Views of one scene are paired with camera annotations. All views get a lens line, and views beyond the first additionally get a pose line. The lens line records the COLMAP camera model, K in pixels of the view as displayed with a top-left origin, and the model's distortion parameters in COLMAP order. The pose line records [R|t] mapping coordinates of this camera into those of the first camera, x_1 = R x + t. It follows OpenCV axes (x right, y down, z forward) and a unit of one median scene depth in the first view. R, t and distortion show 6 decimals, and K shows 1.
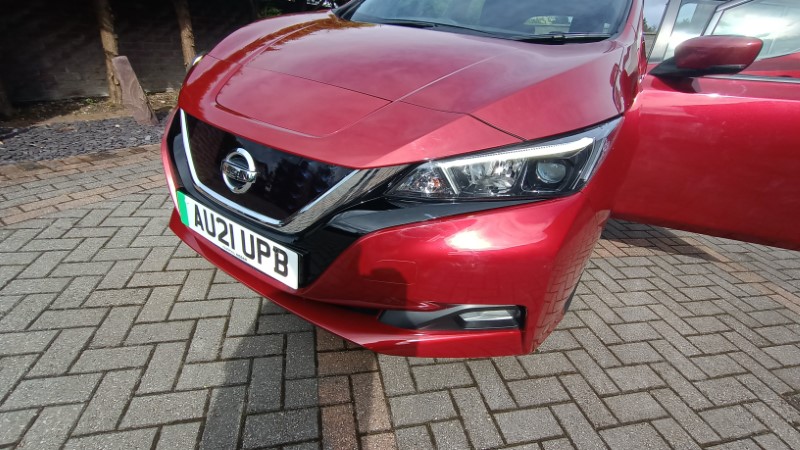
lens RADIAL K [[368.2, 0, 400.0], [0, 368.2, 225.0], [0, 0, 1]] dist [0.009286, -0.000089]
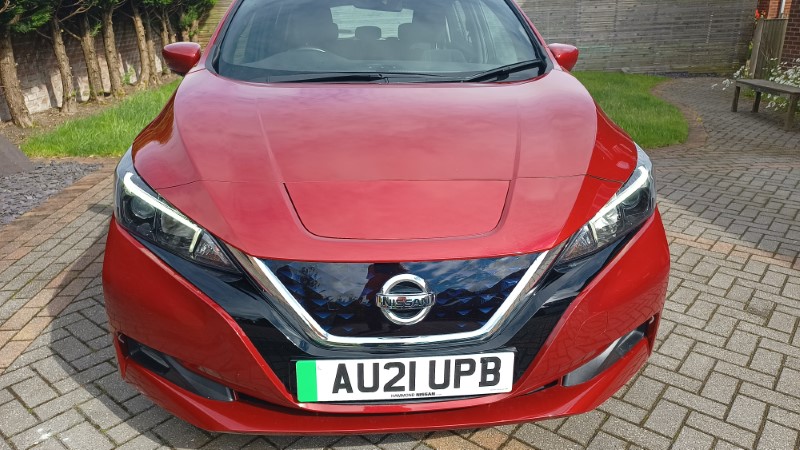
lens RADIAL K [[587.3, 0, 400.0], [0, 587.3, 225.0], [0, 0, 1]] dist [0.012524, 0.003710]
pose [[0.789362, -0.312300, 0.528561, -0.989675], [0.364225, 0.931290, 0.006312, -0.287176], [-0.494215, 0.187533, 0.848872, -0.204246]]
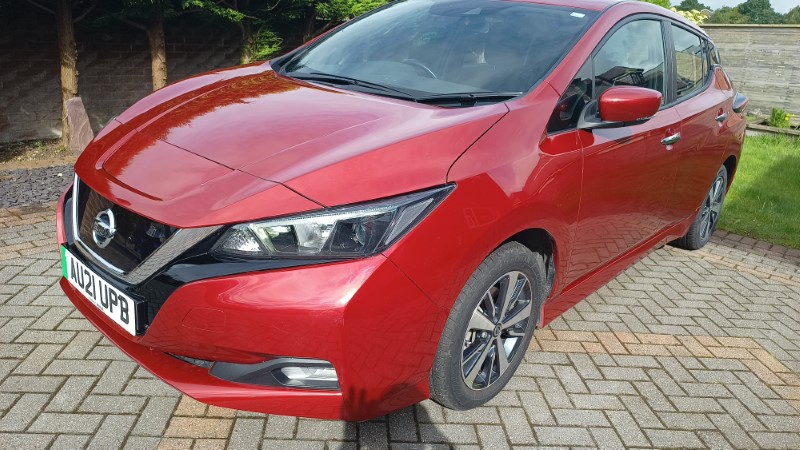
lens RADIAL K [[587.3, 0, 400.0], [0, 587.3, 225.0], [0, 0, 1]] dist [0.012524, 0.003710]
pose [[0.987489, 0.024563, -0.155762, 0.633915], [-0.049990, 0.985606, -0.161498, 0.077917], [0.149553, 0.167264, 0.974503, -0.533061]]
